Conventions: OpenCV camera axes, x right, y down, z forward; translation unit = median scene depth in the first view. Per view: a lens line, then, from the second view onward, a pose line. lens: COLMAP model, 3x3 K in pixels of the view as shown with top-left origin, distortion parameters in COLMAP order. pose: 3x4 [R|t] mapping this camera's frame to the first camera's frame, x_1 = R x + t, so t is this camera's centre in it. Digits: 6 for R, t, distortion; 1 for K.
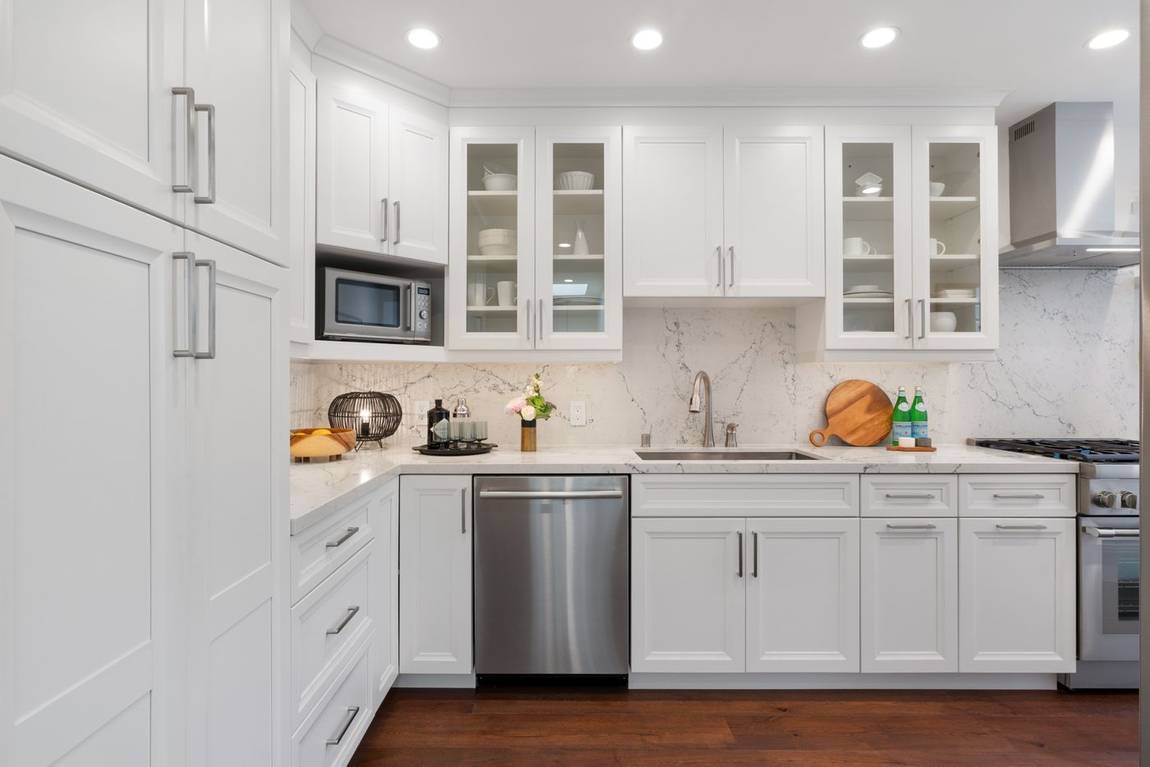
lens RADIAL K [[561.9, 0, 606.9], [0, 561.9, 382.5], [0, 0, 1]] dist [0.001049, 0.000497]
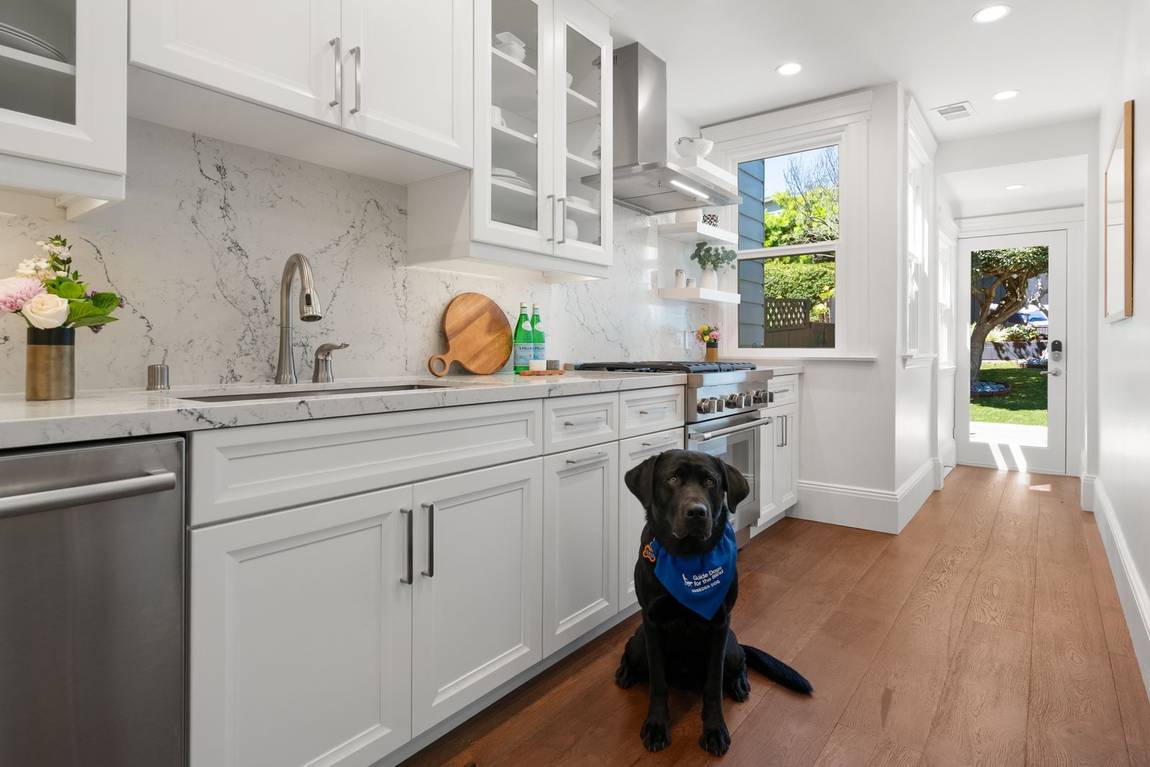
lens RADIAL K [[567.6, 0, 583.9], [0, 567.6, 347.8], [0, 0, 1]] dist [-0.000121, 0.000356]
pose [[0.634691, 0.003160, 0.772759, -0.094606], [-0.007571, 0.999969, 0.002130, 0.079796], [-0.772729, -0.007203, 0.634696, 0.409019]]
